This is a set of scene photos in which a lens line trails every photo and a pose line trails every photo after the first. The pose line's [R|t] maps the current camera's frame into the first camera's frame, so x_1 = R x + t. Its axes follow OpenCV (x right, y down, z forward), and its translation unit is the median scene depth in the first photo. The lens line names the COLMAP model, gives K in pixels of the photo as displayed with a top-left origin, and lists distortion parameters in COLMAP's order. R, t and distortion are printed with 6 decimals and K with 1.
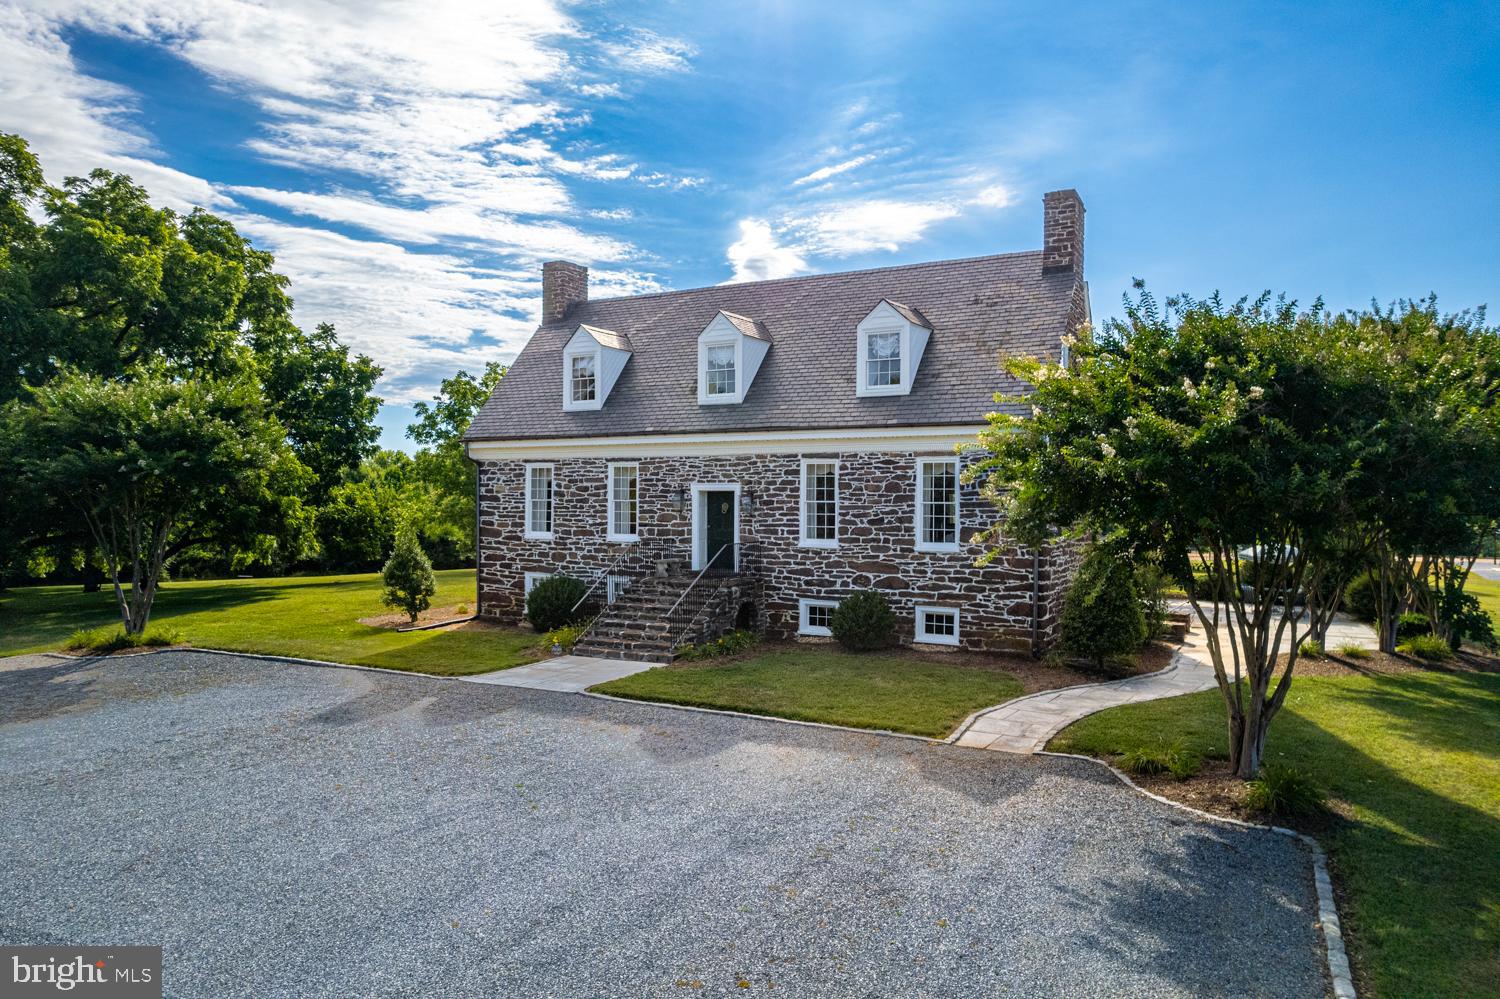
lens RADIAL K [[960.7, 0, 750.0], [0, 960.7, 499.5], [0, 0, 1]] dist [-0.088612, 0.086622]
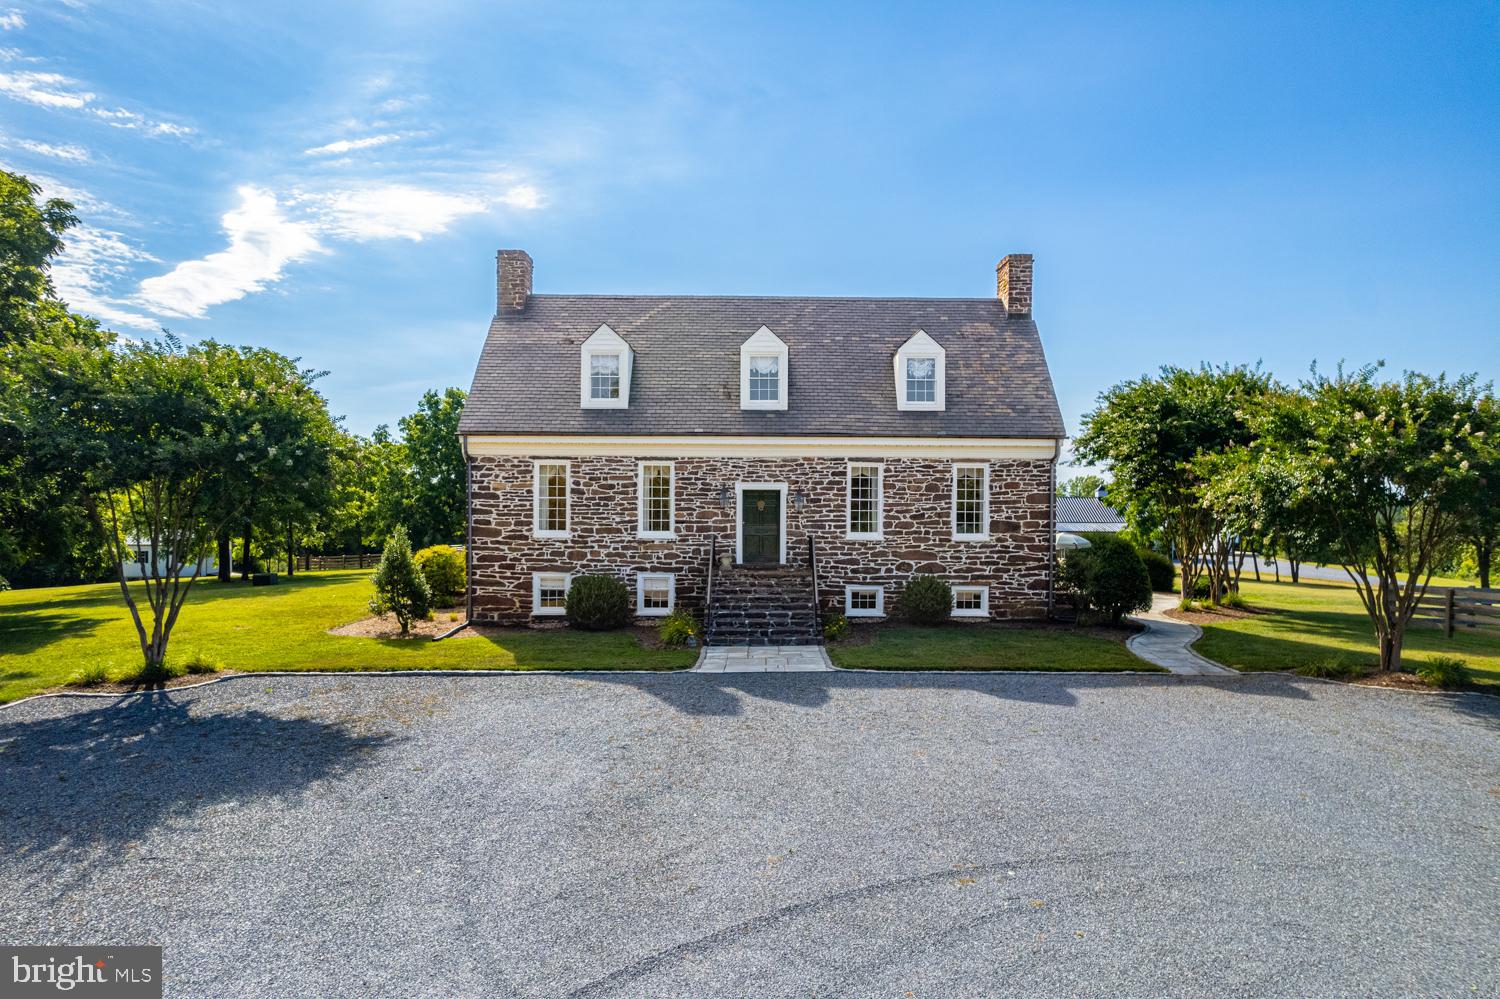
lens RADIAL K [[960.7, 0, 750.0], [0, 960.7, 499.5], [0, 0, 1]] dist [-0.088612, 0.086622]
pose [[0.882535, 0.001901, 0.470244, -0.566437], [-0.002118, 0.999998, -0.000068, 0.002205], [-0.470243, -0.000936, 0.882537, 0.050480]]
